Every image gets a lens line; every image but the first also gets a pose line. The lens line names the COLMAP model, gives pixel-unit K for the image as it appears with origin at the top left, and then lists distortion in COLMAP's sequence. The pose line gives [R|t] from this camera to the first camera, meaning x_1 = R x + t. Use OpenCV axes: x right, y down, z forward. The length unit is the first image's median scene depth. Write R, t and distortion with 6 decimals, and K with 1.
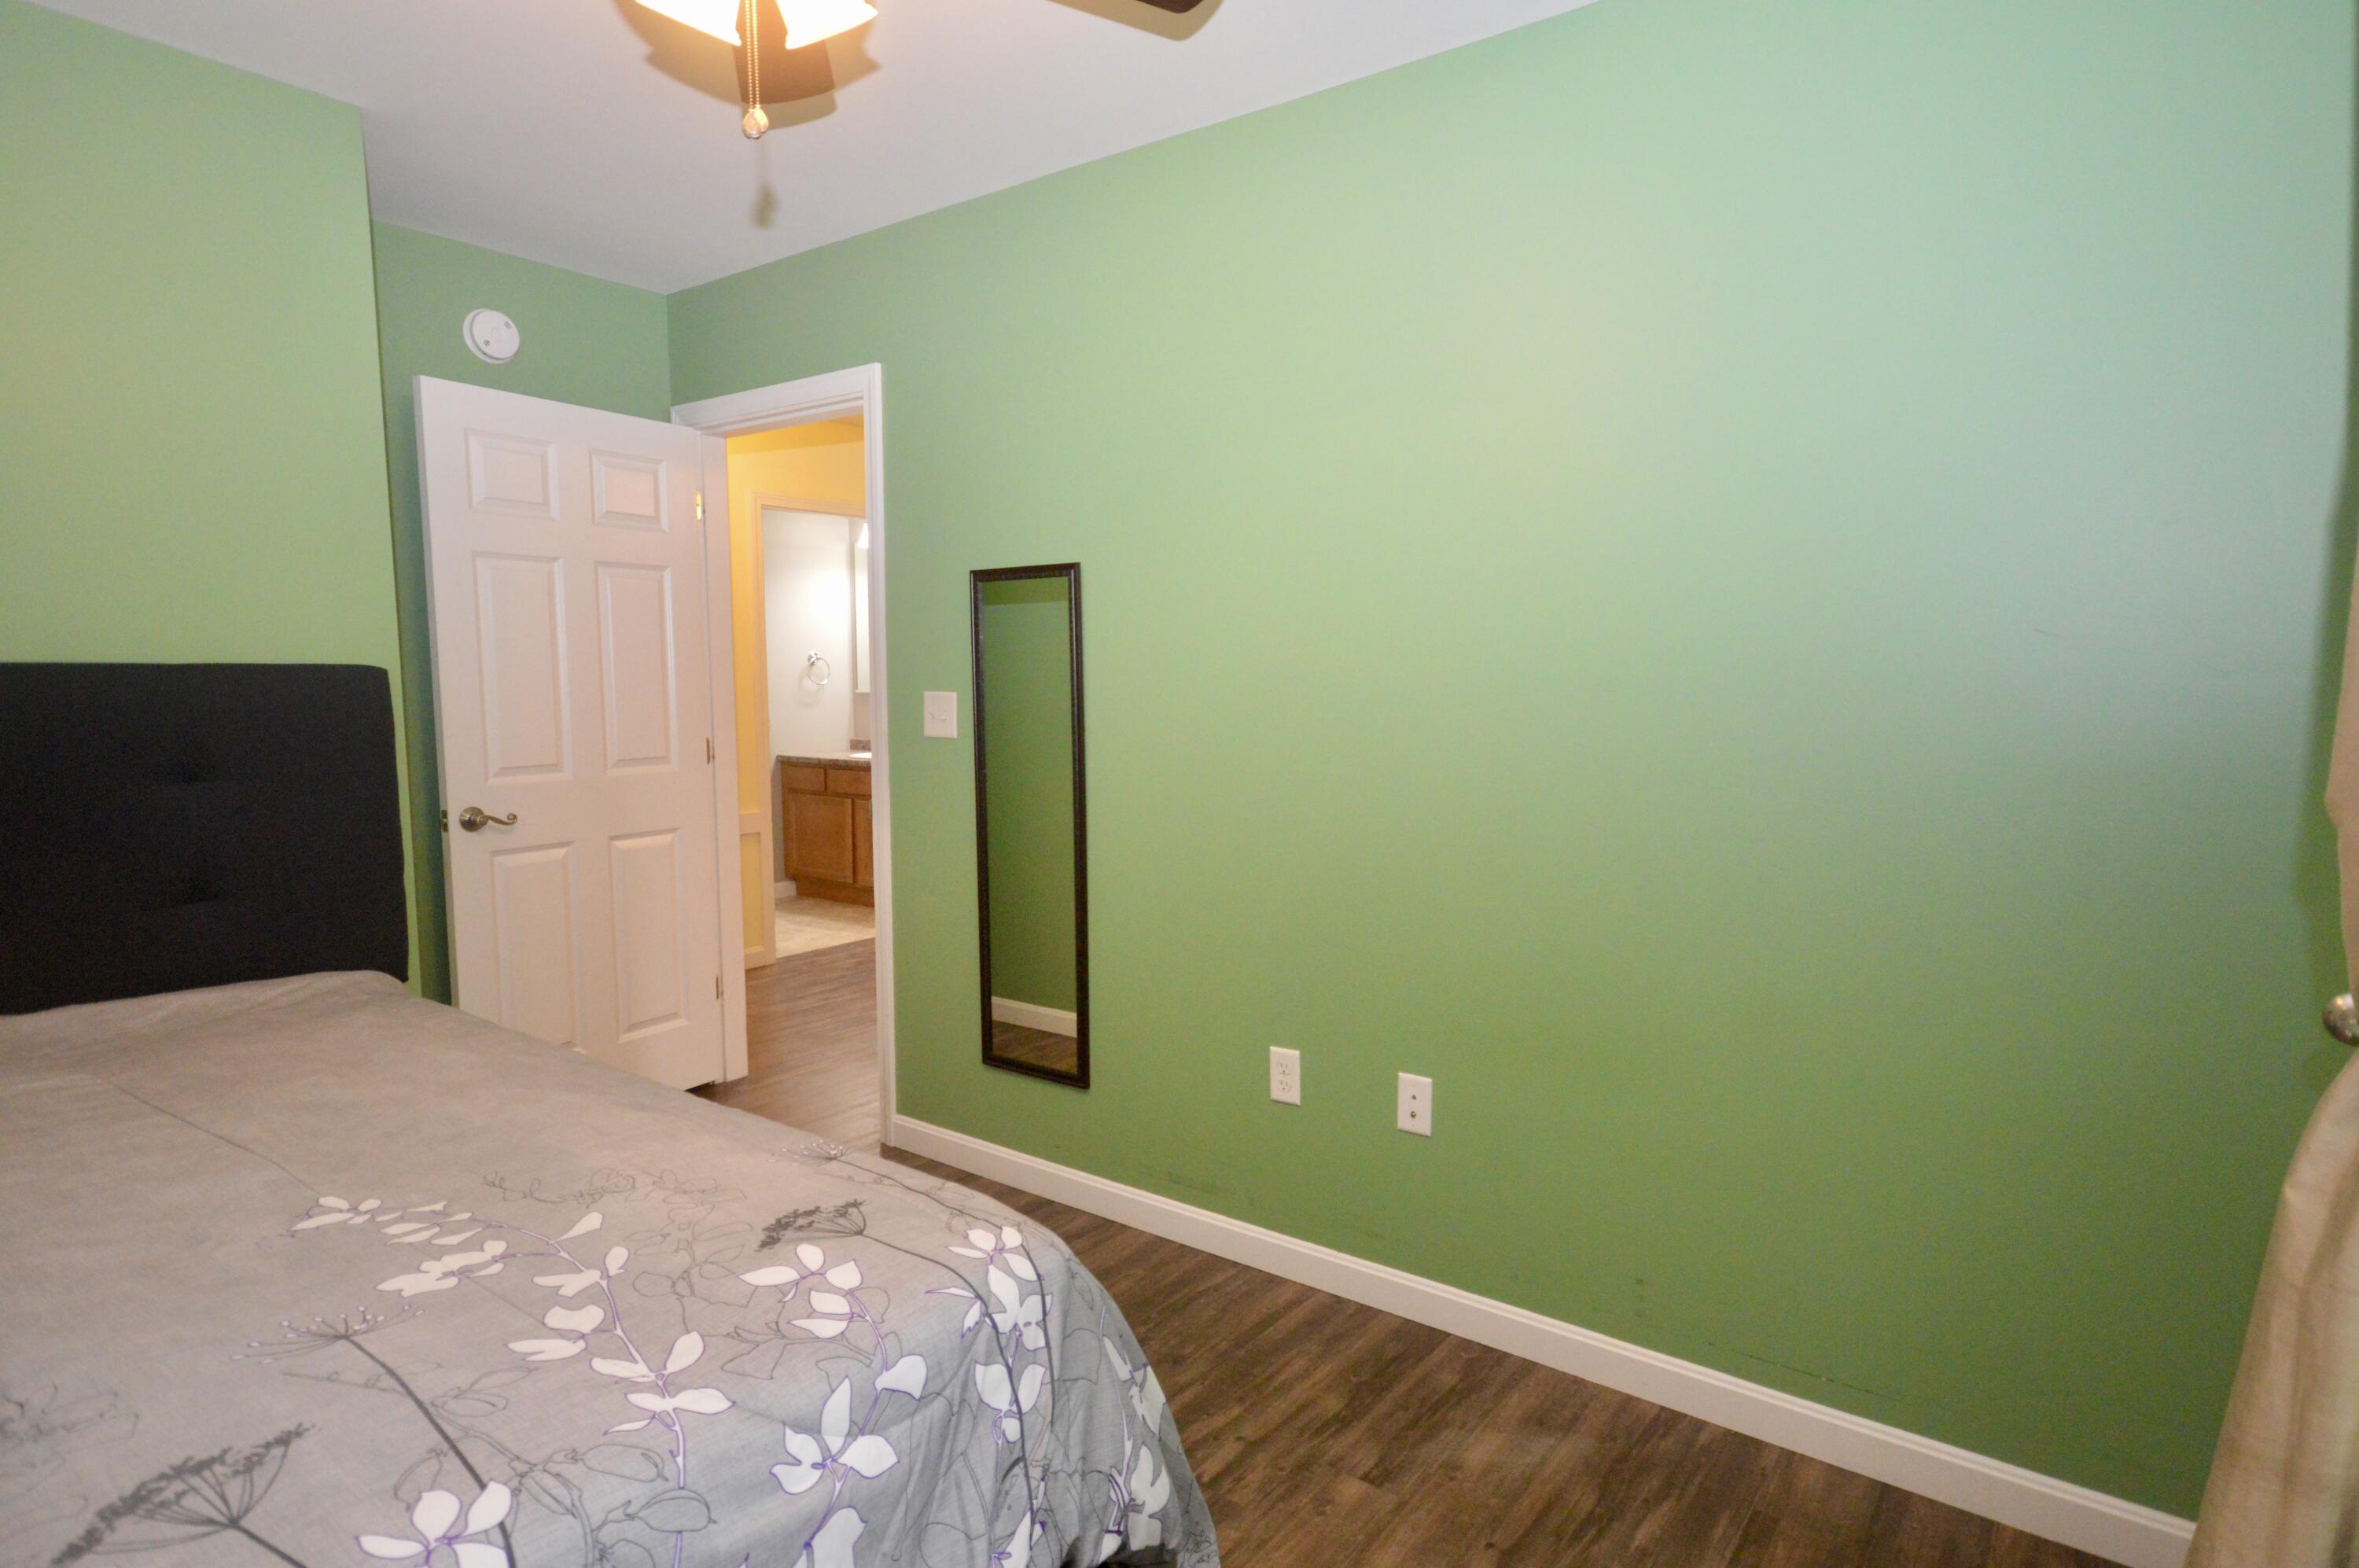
lens RADIAL K [[1291.3, 0, 1181.3], [0, 1291.3, 785.9], [0, 0, 1]] dist [0.010190, 0.005590]
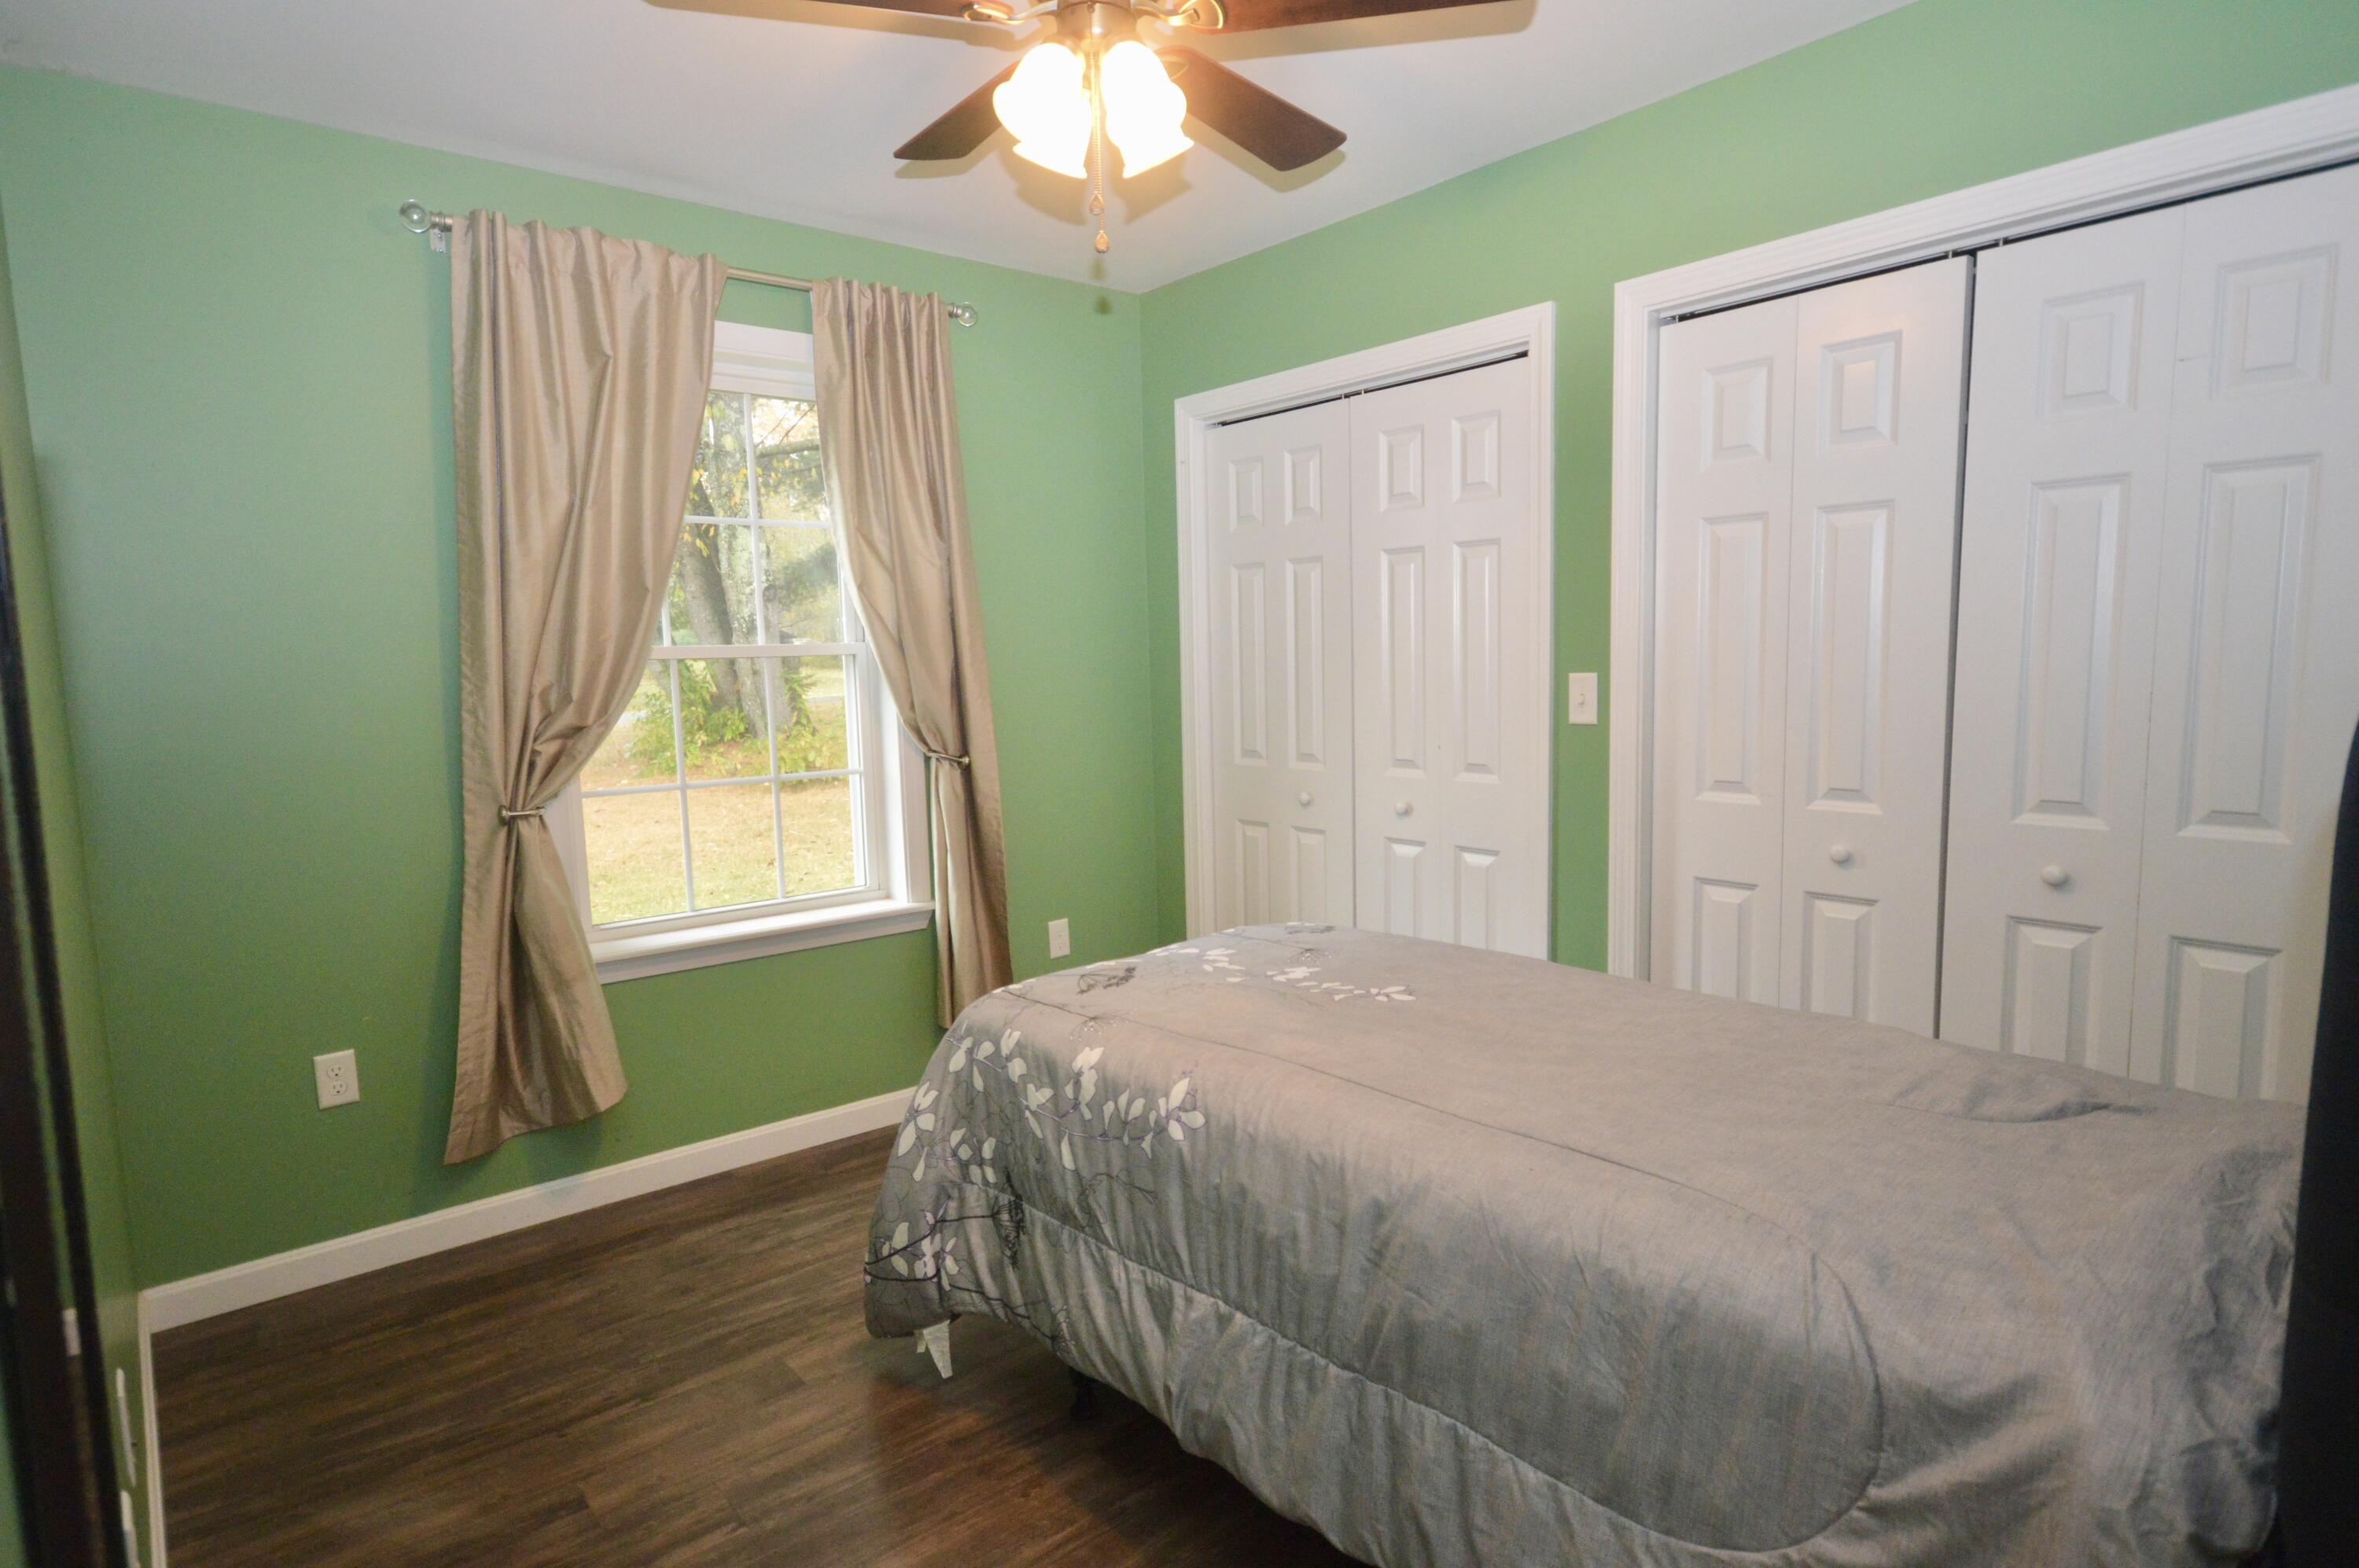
lens RADIAL K [[1291.3, 0, 1177.7], [0, 1291.3, 796.2], [0, 0, 1]] dist [0.010190, 0.005590]
pose [[-0.971555, 0.000703, 0.236812, -0.764854], [0.048993, 0.978957, 0.198097, -0.233378], [-0.231690, 0.204065, -0.951145, 2.505631]]
